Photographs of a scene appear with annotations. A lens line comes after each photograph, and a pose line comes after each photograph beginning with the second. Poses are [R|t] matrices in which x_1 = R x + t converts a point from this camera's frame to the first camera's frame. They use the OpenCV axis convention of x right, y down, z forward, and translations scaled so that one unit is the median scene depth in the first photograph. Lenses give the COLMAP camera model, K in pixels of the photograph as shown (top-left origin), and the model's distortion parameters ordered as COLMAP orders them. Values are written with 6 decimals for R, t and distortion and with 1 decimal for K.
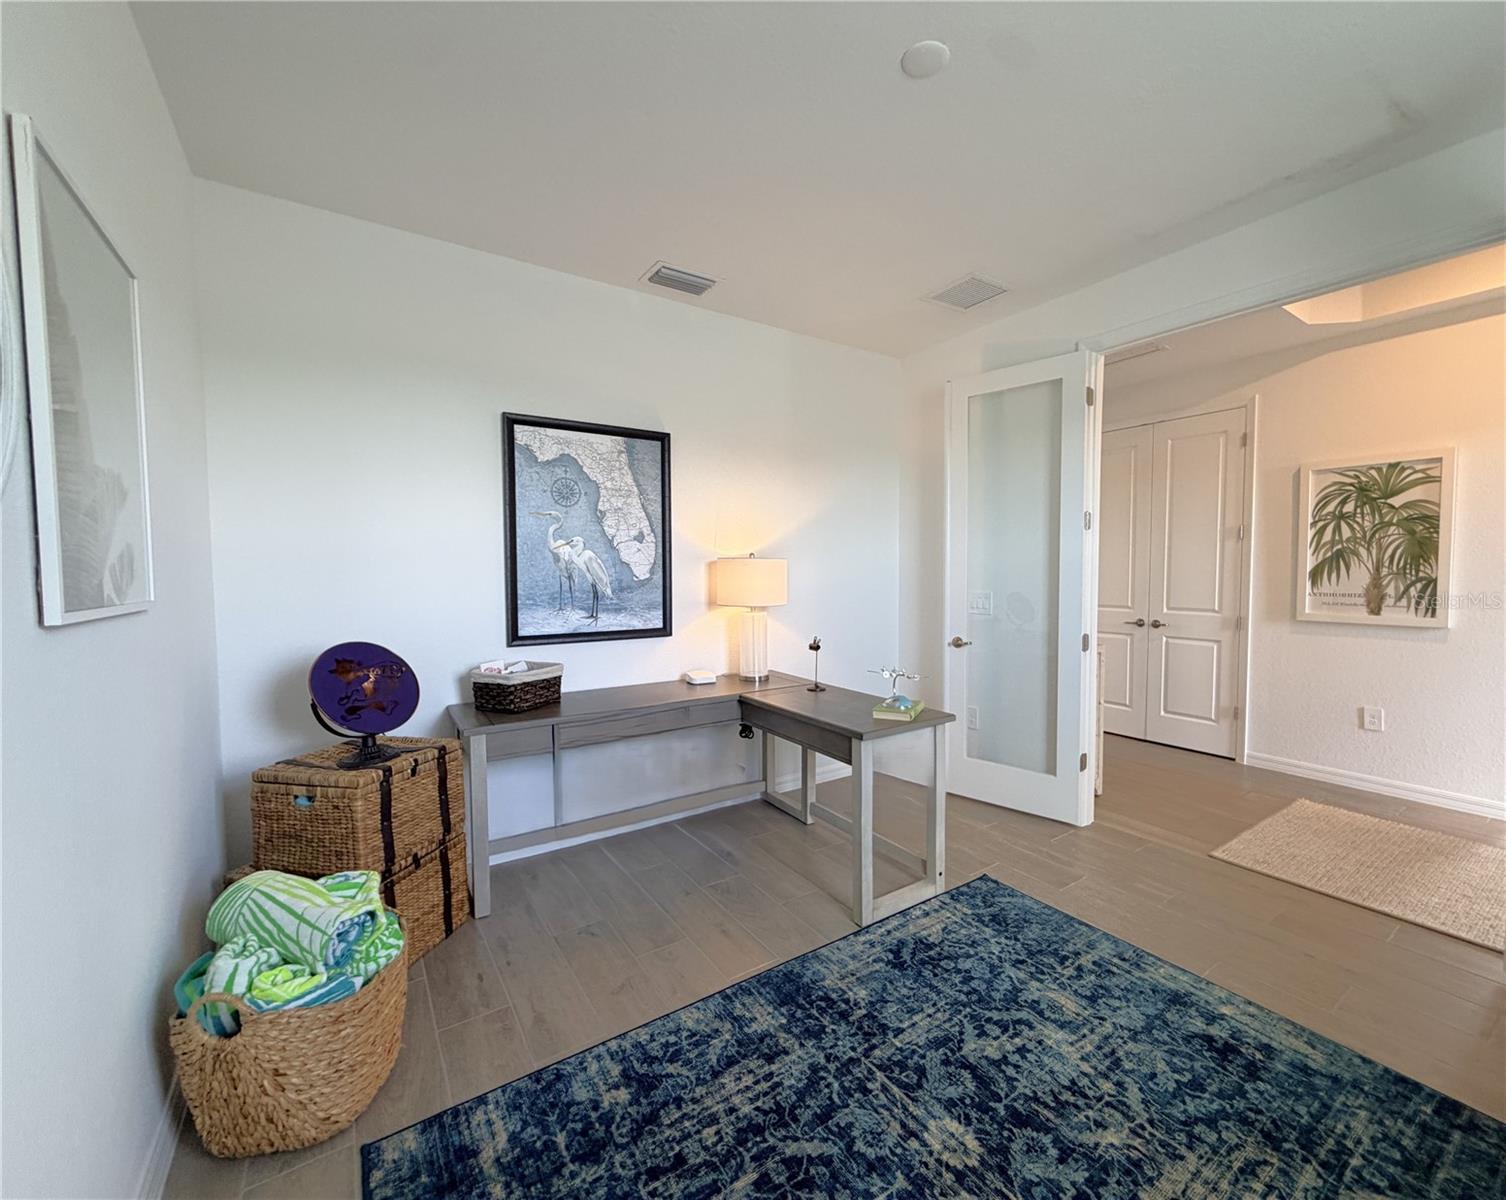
lens RADIAL K [[633.4, 0, 759.7], [0, 633.4, 588.8], [0, 0, 1]] dist [0.003506, 0.000265]
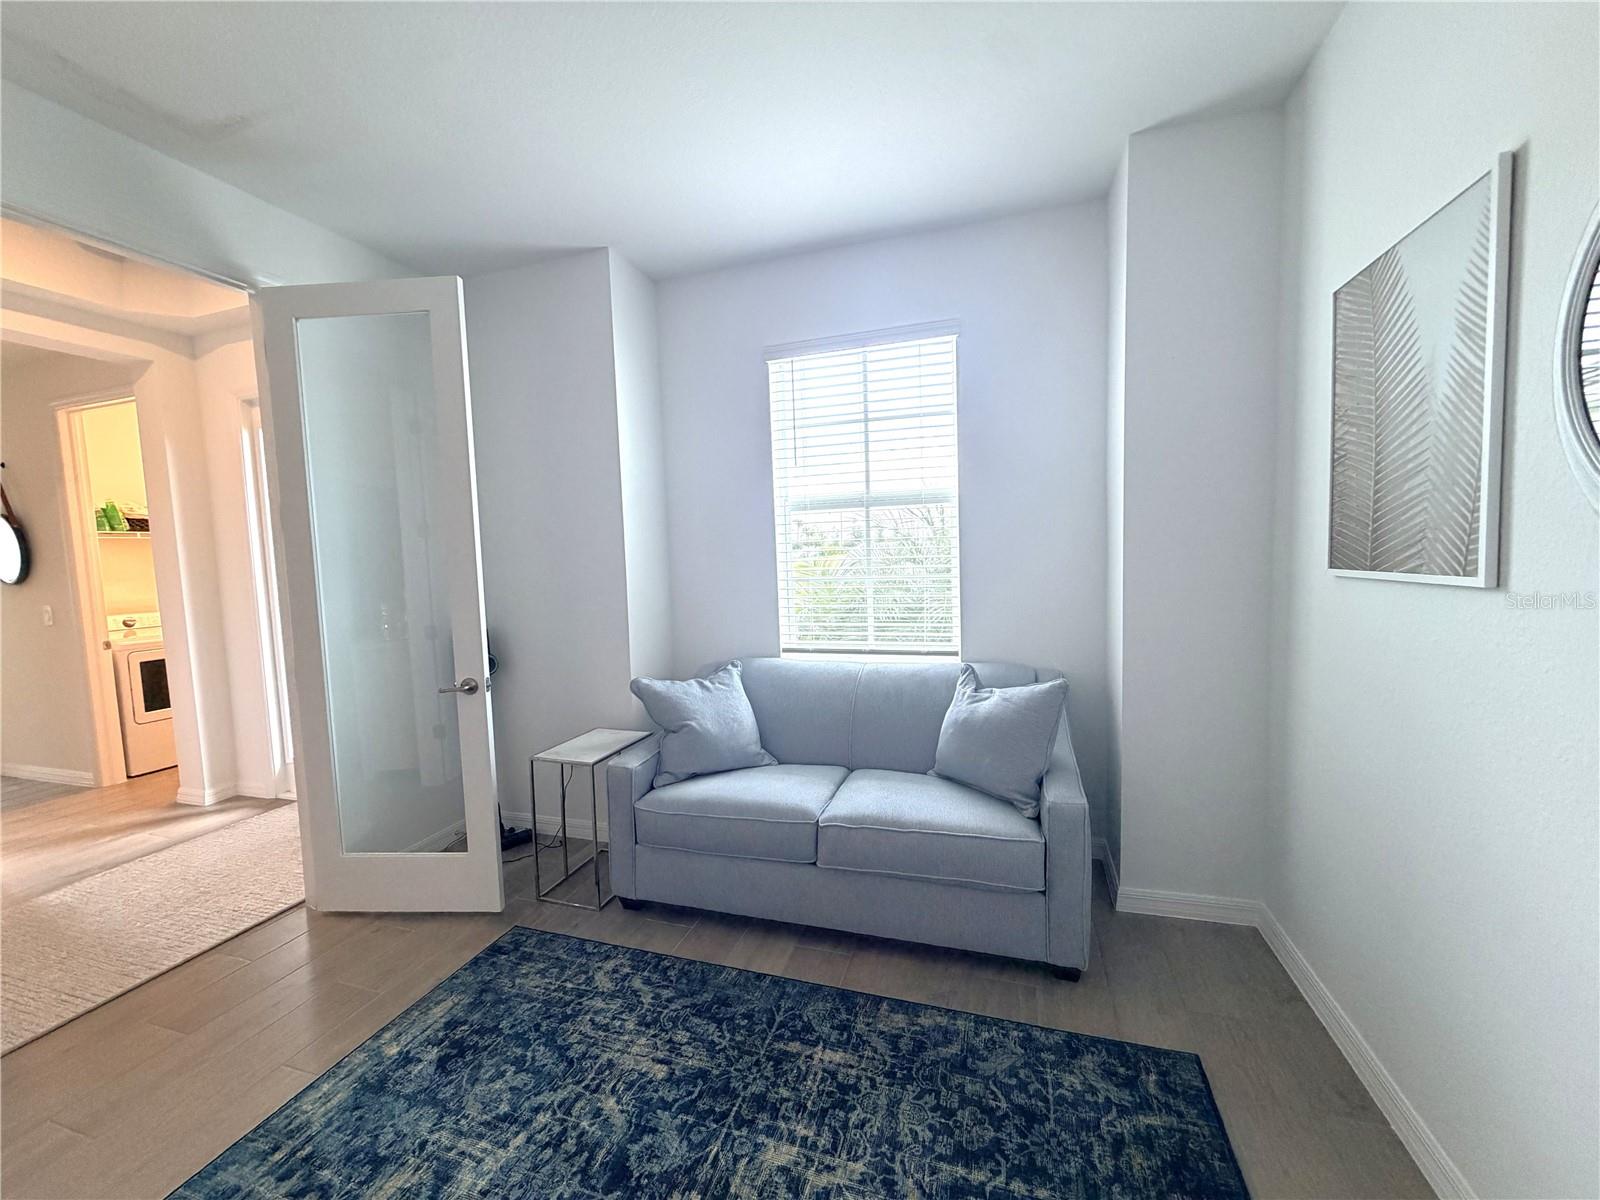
lens RADIAL K [[646.1, 0, 806.2], [0, 646.1, 601.8], [0, 0, 1]] dist [-0.001552, -0.000054]
pose [[-0.634934, -0.039030, 0.771580, -0.441105], [0.068418, 0.991958, 0.106479, -0.069797], [-0.769531, 0.120397, -0.627158, 1.246708]]
